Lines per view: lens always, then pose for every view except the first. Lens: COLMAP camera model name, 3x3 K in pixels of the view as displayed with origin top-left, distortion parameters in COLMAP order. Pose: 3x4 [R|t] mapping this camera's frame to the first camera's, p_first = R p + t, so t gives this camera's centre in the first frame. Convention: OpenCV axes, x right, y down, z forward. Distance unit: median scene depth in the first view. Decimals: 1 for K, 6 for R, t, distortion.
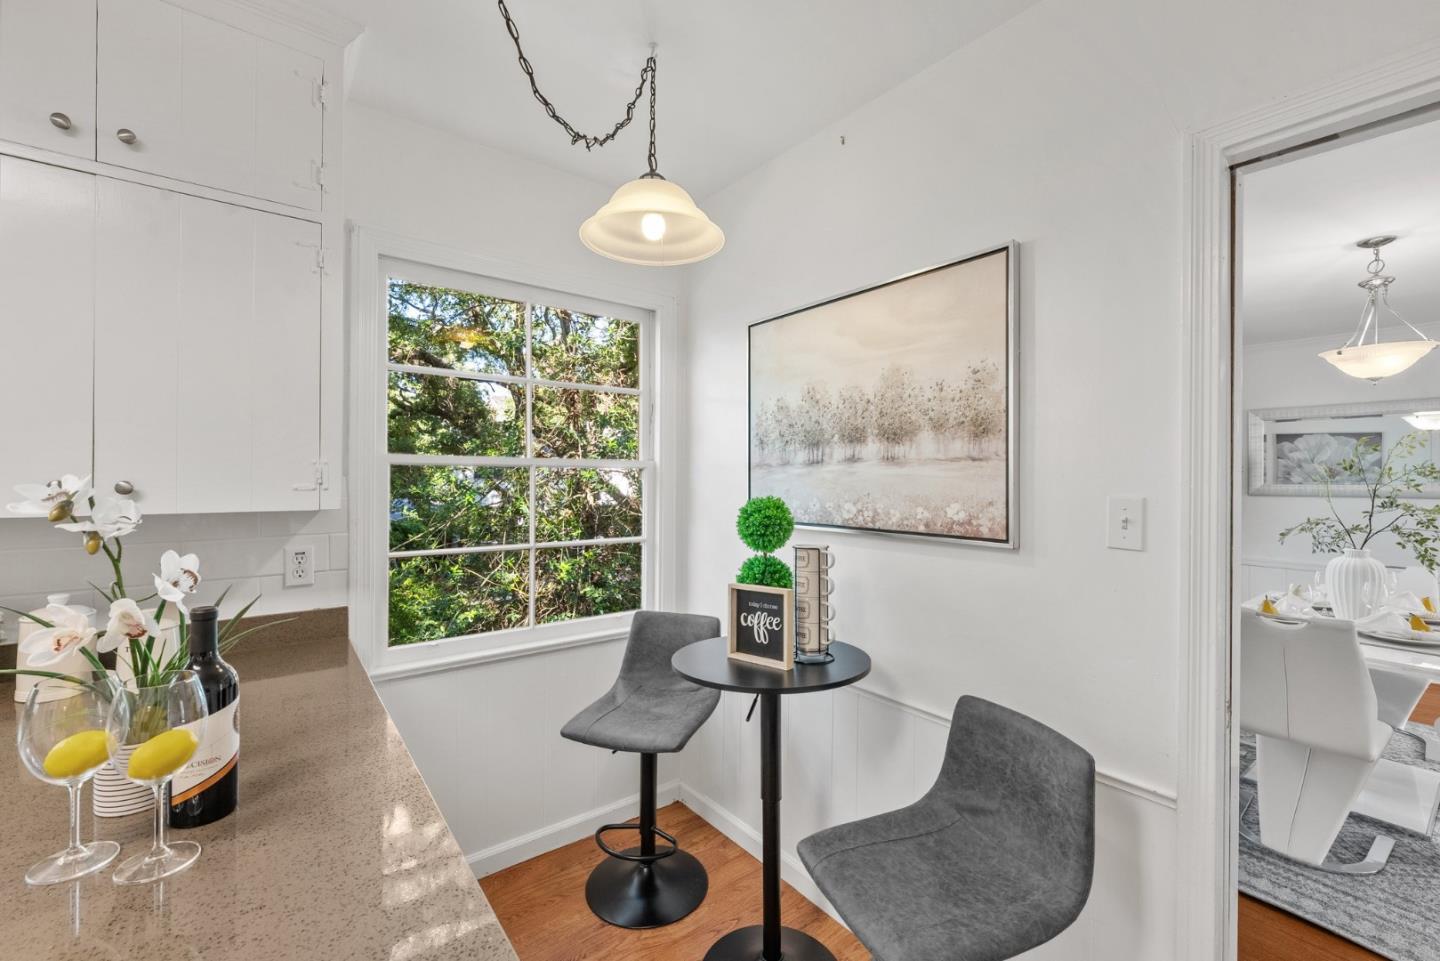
lens RADIAL K [[602.4, 0, 724.7], [0, 602.4, 476.1], [0, 0, 1]] dist [0.000331, 0.000114]
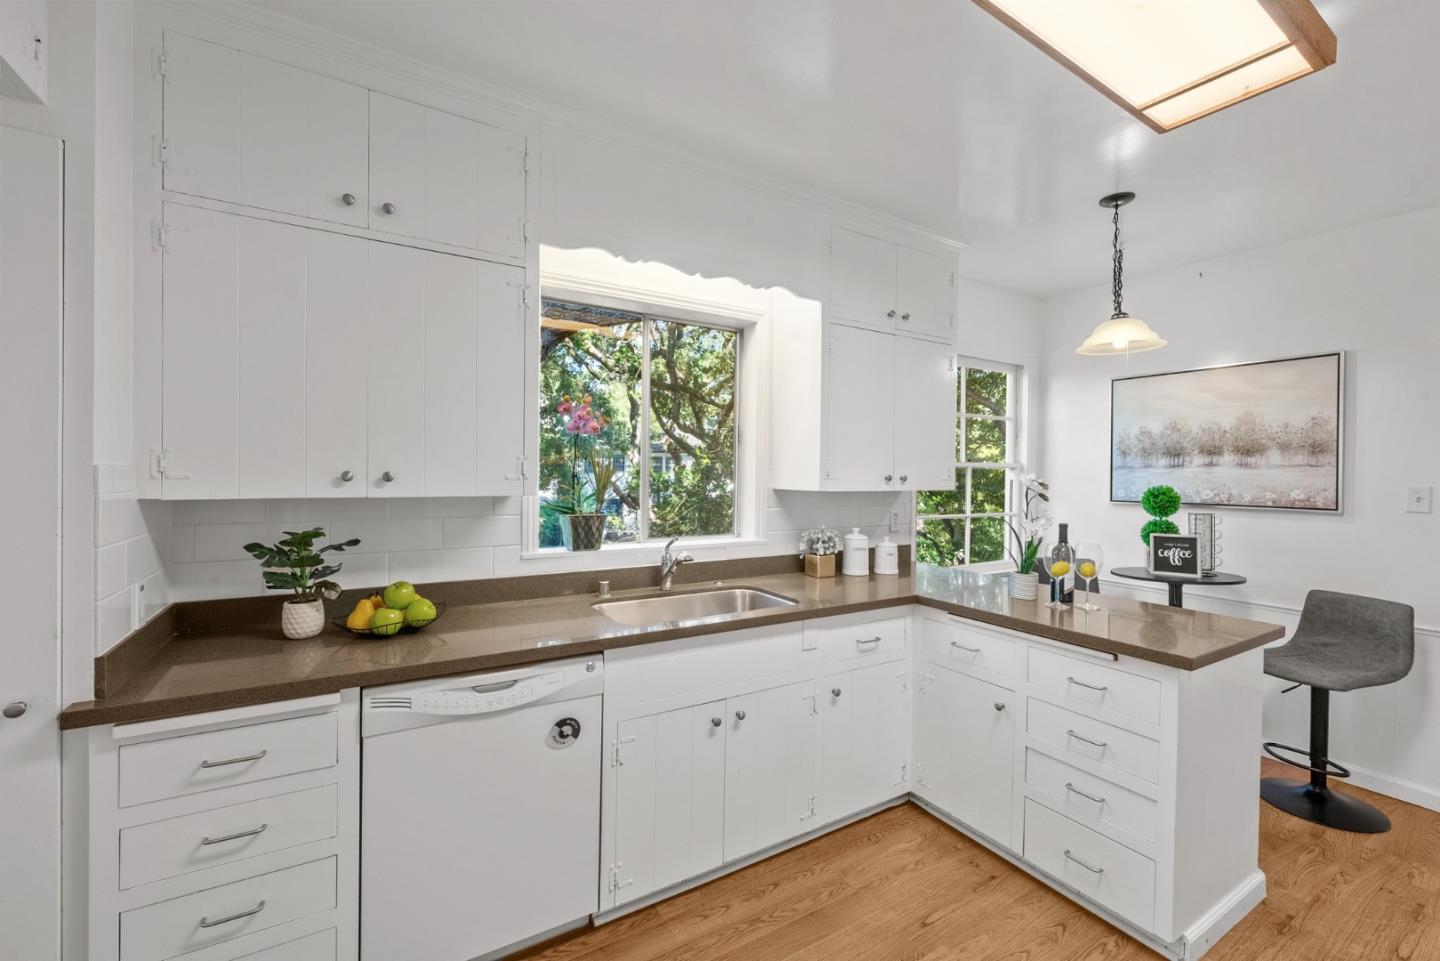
lens RADIAL K [[602.4, 0, 724.7], [0, 602.4, 476.1], [0, 0, 1]] dist [0.000331, 0.000114]
pose [[0.994024, 0.005344, -0.109034, -1.096930], [-0.004427, 0.999953, 0.008649, -0.004237], [0.109075, -0.008115, 0.994000, -0.965837]]
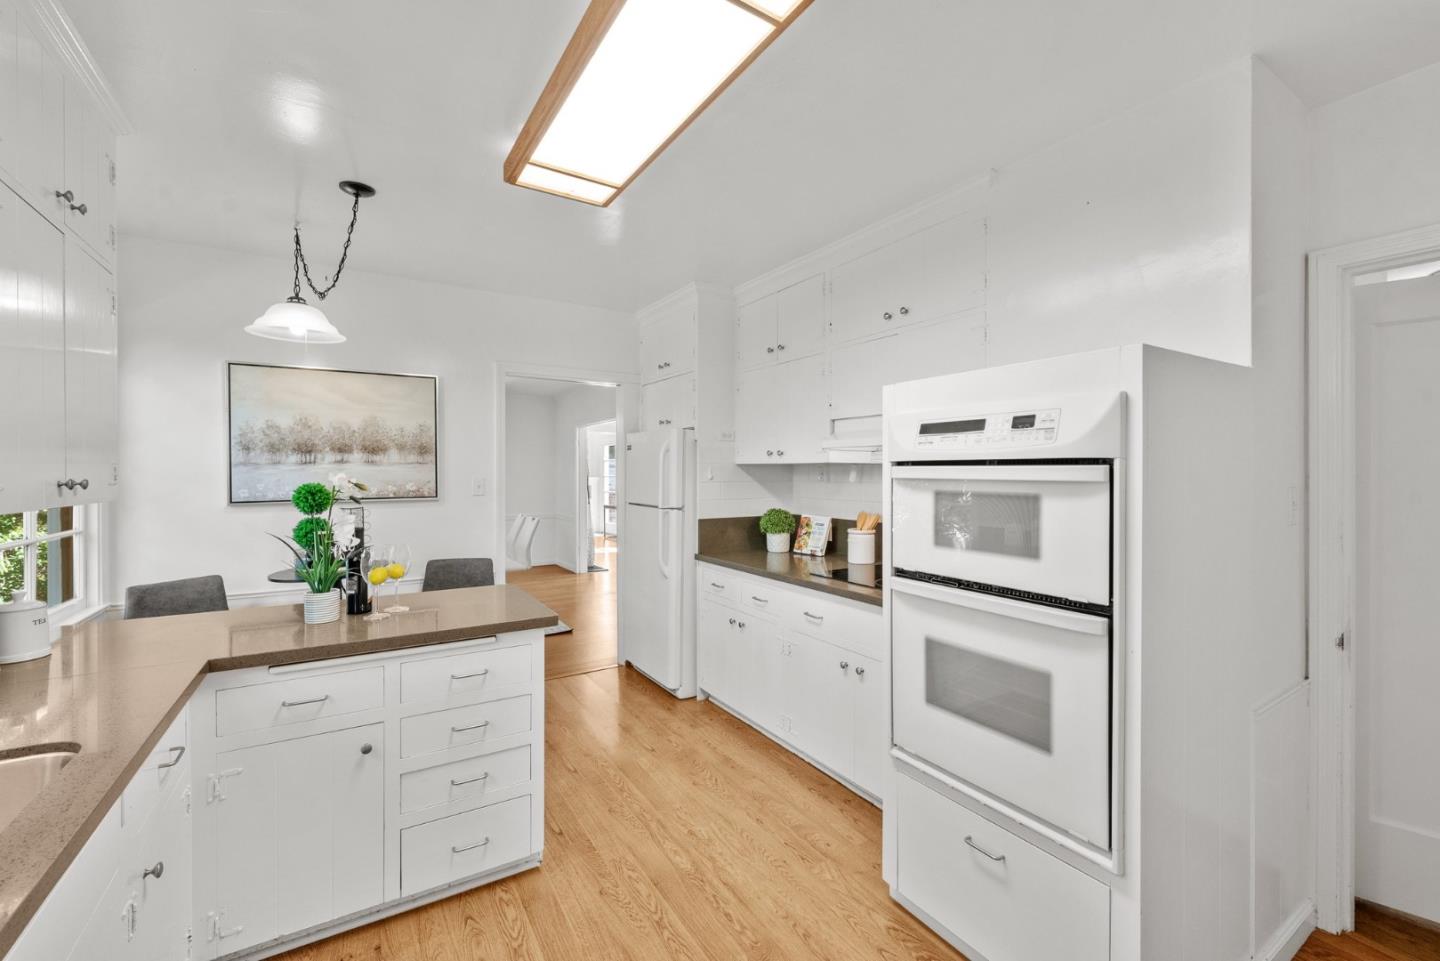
lens RADIAL K [[602.4, 0, 724.7], [0, 602.4, 476.1], [0, 0, 1]] dist [0.000331, 0.000114]
pose [[0.102479, -0.017102, 0.994588, -1.664638], [-0.001423, 0.999849, 0.017339, -0.019581], [-0.994734, -0.003192, 0.102439, -0.383949]]
